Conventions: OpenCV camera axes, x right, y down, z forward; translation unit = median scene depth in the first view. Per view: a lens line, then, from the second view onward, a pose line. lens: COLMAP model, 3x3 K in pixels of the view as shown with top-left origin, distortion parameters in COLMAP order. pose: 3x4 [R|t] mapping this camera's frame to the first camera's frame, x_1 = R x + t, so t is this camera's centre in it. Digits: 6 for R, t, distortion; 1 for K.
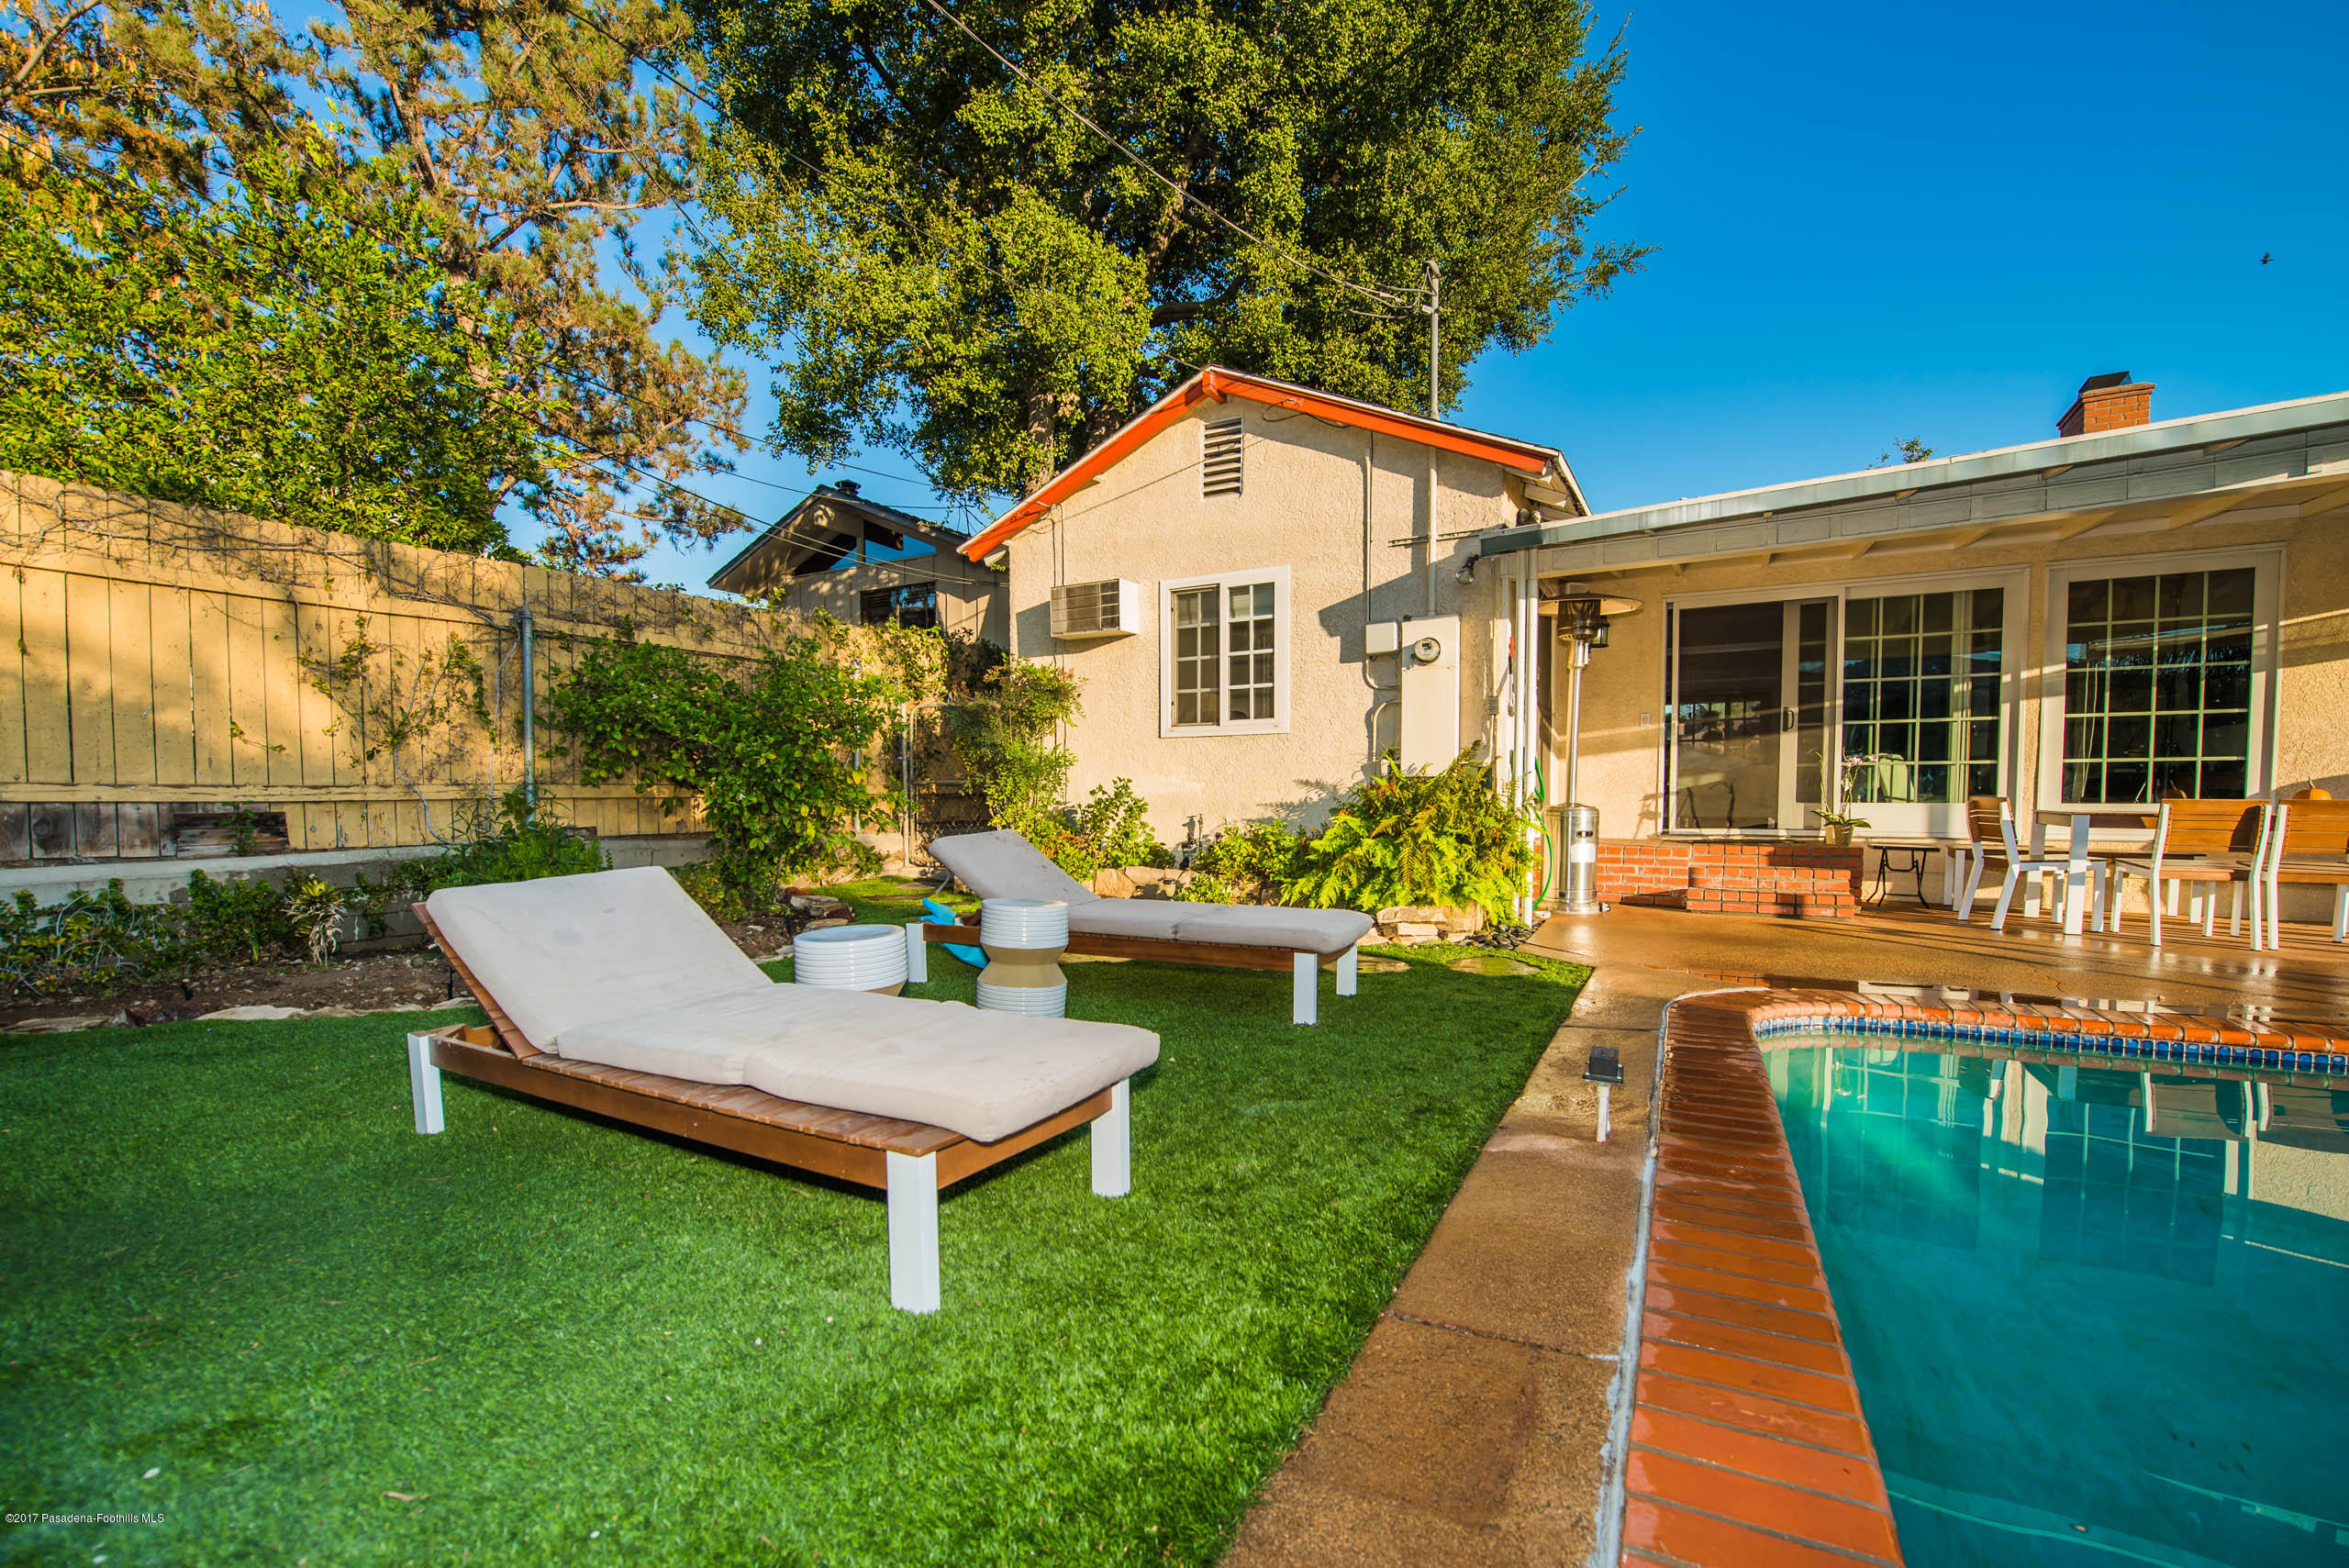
lens RADIAL K [[971.1, 0, 1175.8], [0, 971.1, 839.4], [0, 0, 1]] dist [-0.003001, -0.006457]
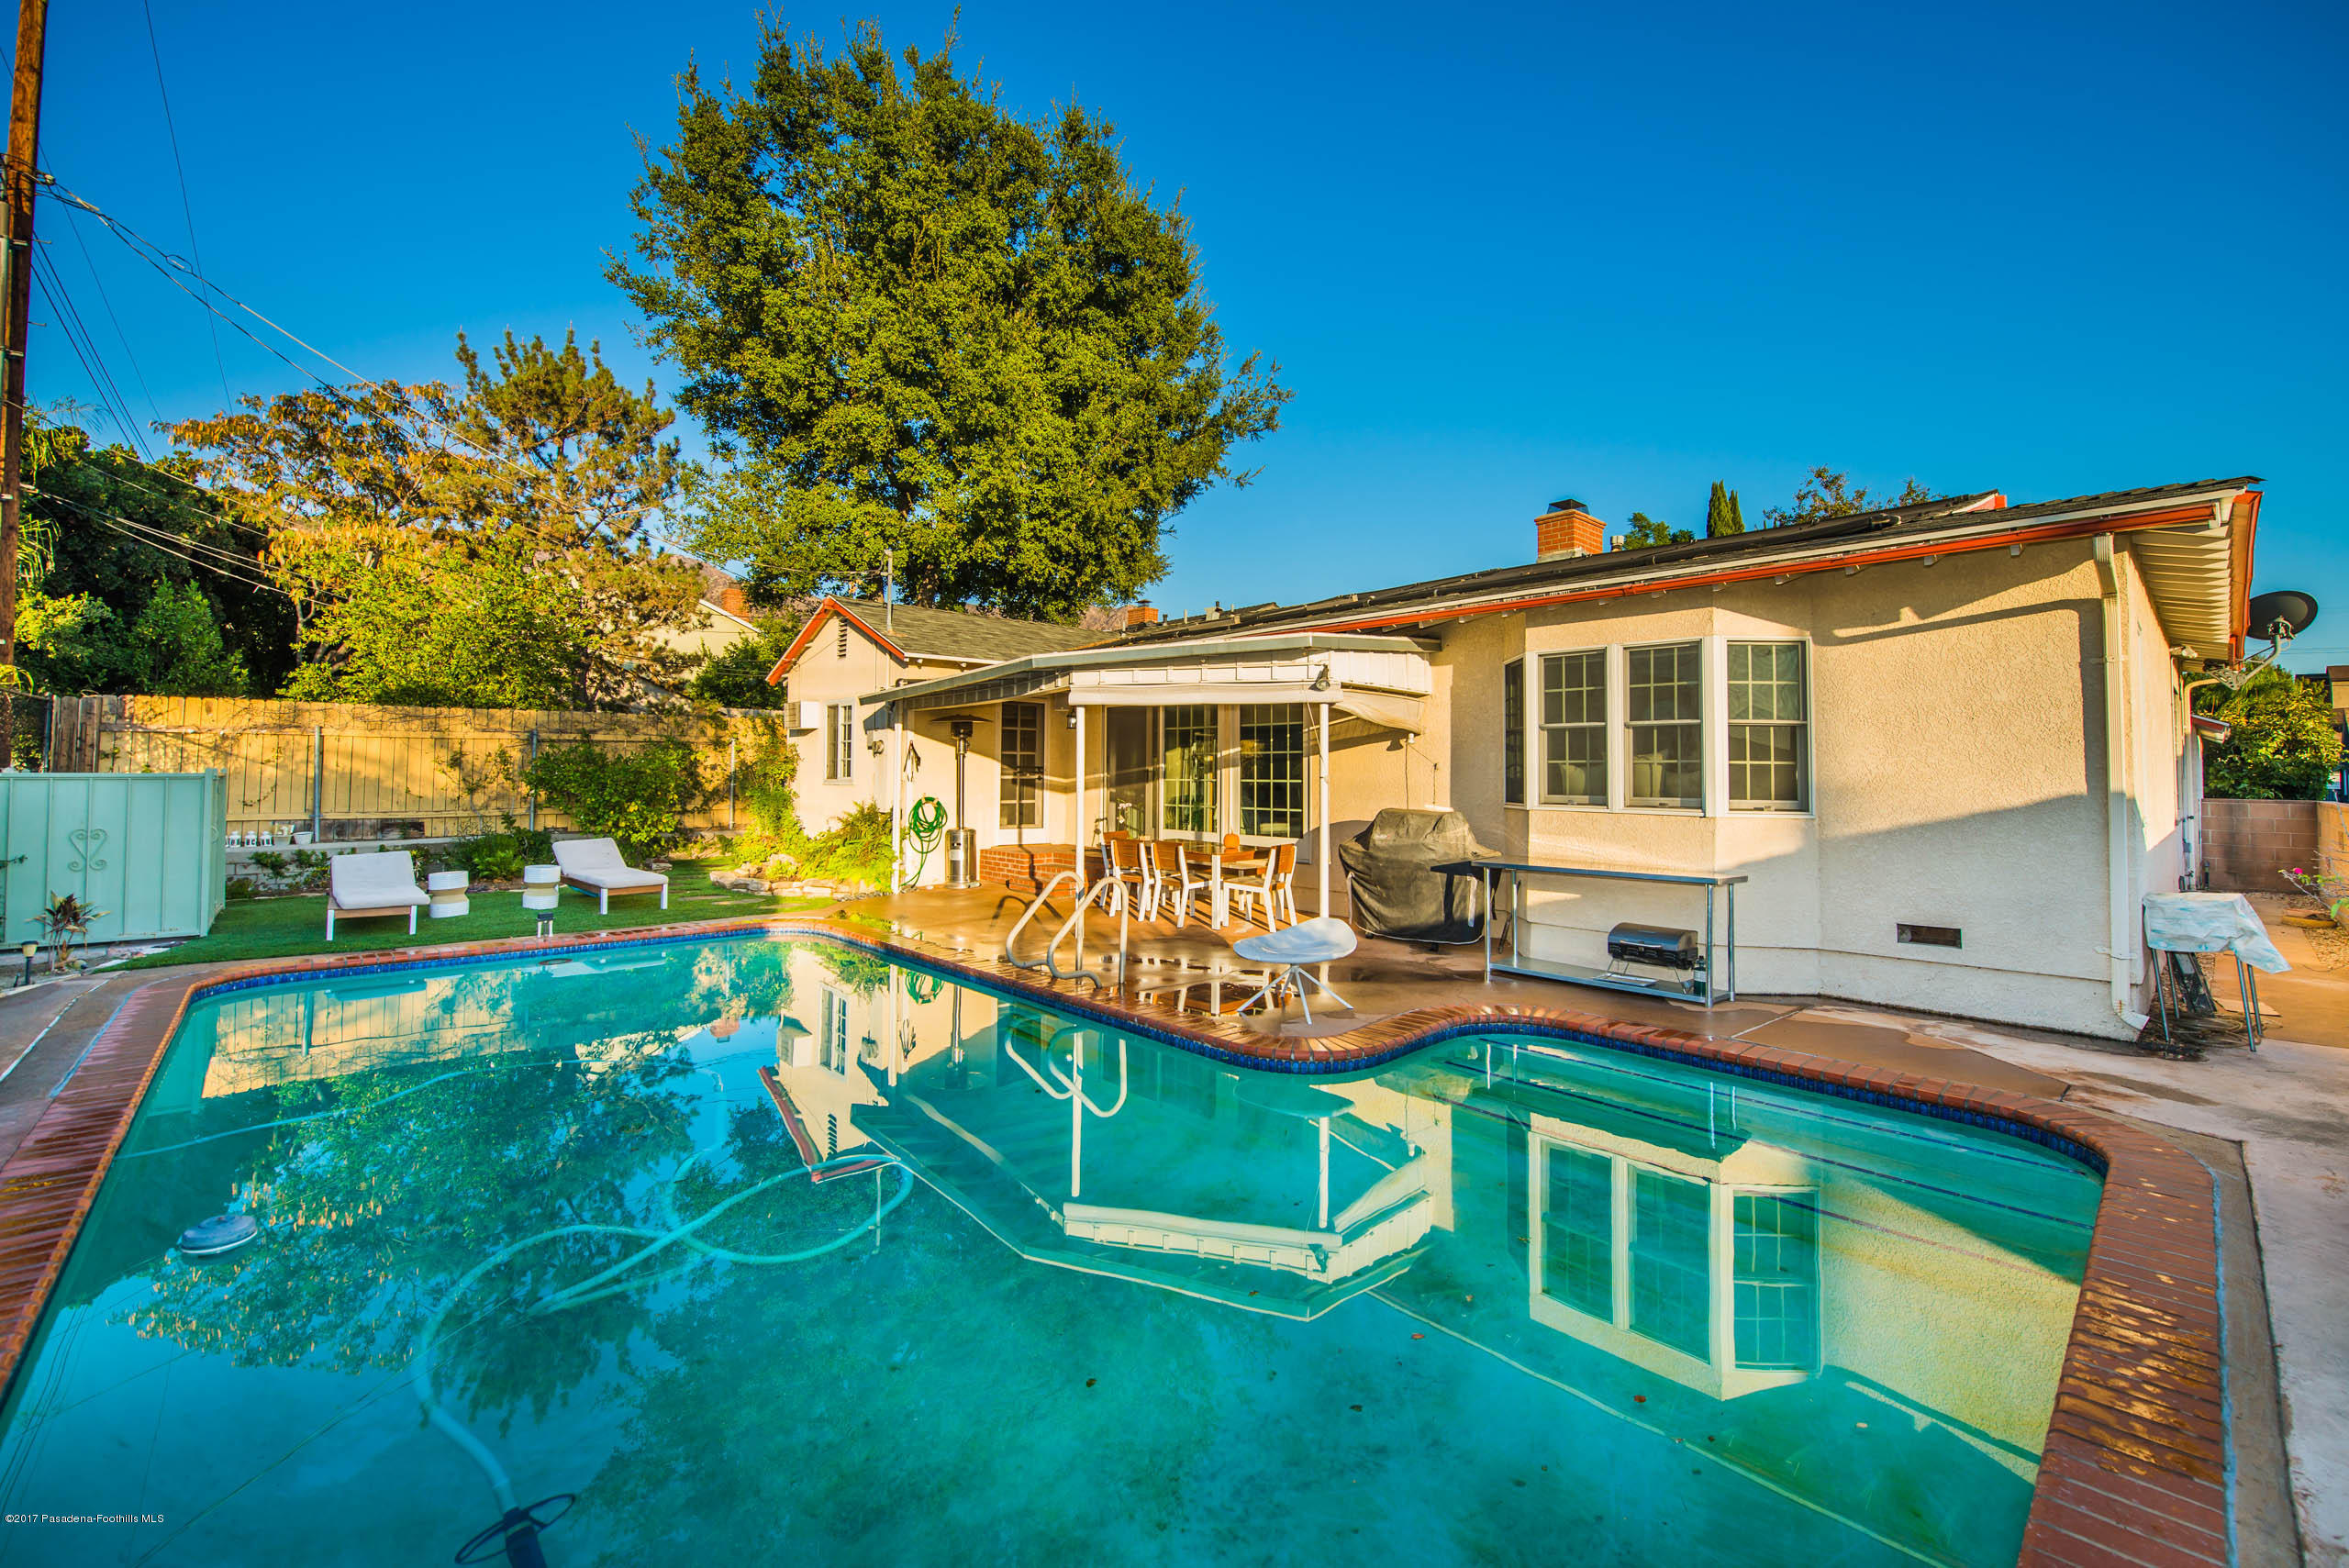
lens RADIAL K [[968.8, 0, 1185.0], [0, 968.8, 743.8], [0, 0, 1]] dist [-0.000917, -0.000253]
pose [[0.946314, -0.003542, -0.323229, 1.433208], [-0.021142, 0.997121, -0.072822, -0.071822], [0.322556, 0.075746, 0.943515, -0.612353]]
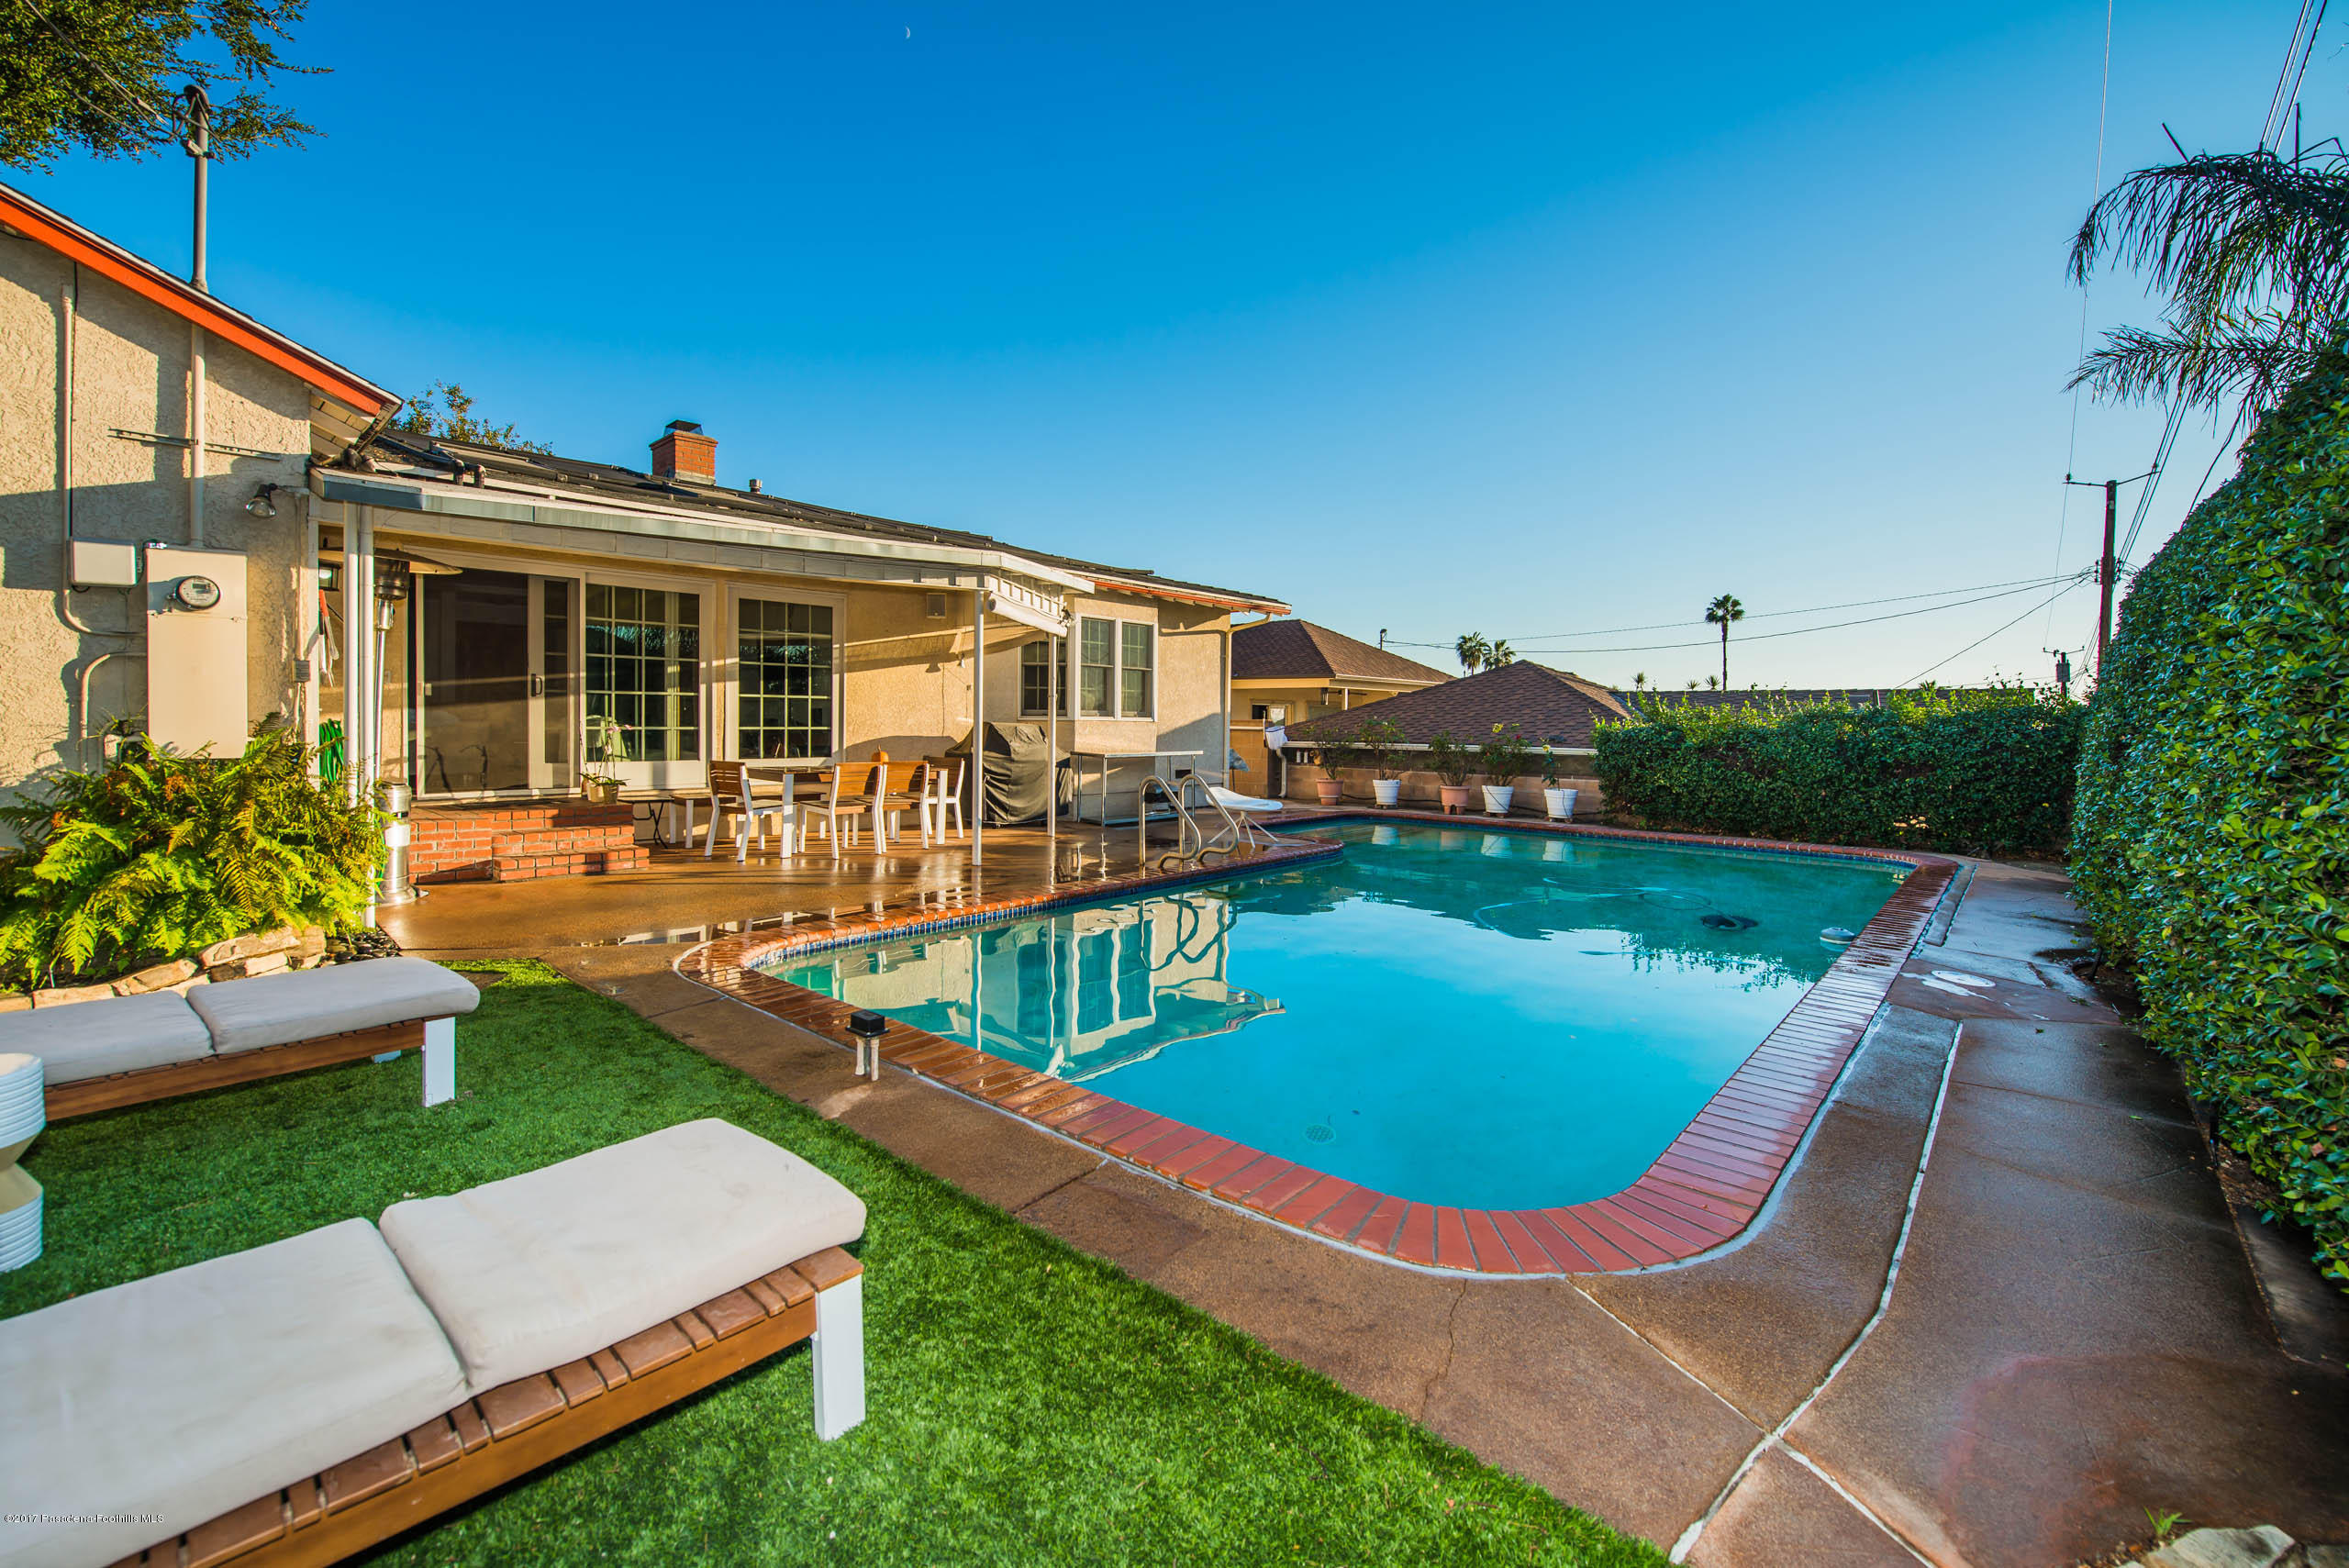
lens RADIAL K [[949.9, 0, 1170.6], [0, 949.9, 733.3], [0, 0, 1]] dist [-0.000878, -0.003852]
pose [[0.251547, -0.005239, 0.967831, -0.235425], [0.035692, 0.999355, -0.003867, -0.049419], [-0.967187, 0.035517, 0.251572, 0.075358]]
